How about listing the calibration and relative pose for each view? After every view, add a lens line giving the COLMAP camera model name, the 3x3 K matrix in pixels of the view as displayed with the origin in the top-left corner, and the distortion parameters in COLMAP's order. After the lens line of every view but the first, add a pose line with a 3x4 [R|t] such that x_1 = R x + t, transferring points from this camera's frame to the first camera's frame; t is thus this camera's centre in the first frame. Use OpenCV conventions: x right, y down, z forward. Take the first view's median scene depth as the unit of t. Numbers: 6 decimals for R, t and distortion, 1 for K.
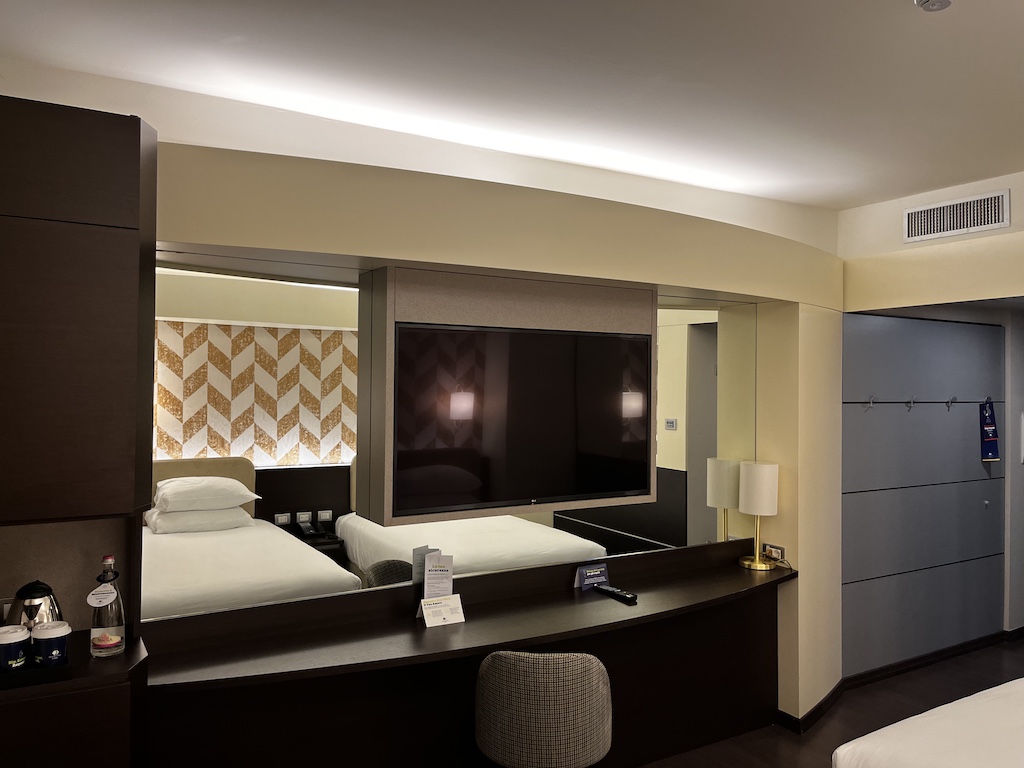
lens RADIAL K [[777.4, 0, 516.1], [0, 777.4, 387.0], [0, 0, 1]] dist [-0.006309, -0.019535]
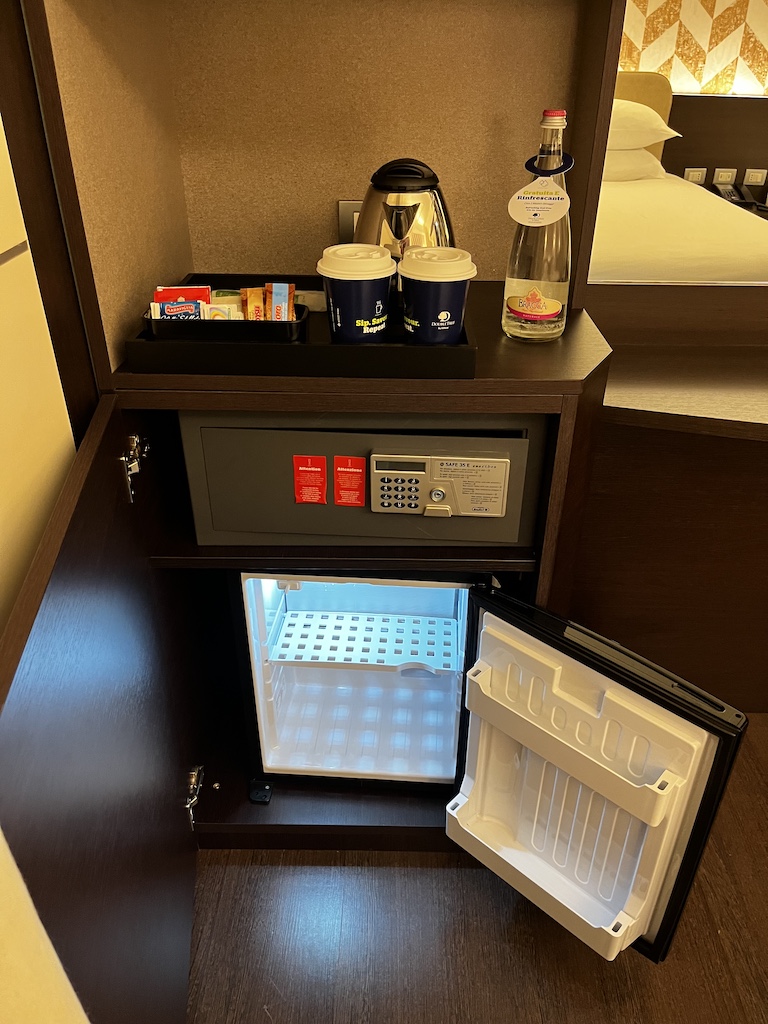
lens RADIAL K [[777.4, 0, 382.6], [0, 777.4, 513.6], [0, 0, 1]] dist [-0.006309, -0.019535]
pose [[0.840780, 0.276634, -0.465363, -0.350037], [0.003557, 0.856750, 0.515720, 0.190212], [0.541365, -0.435262, 0.719354, 0.549929]]
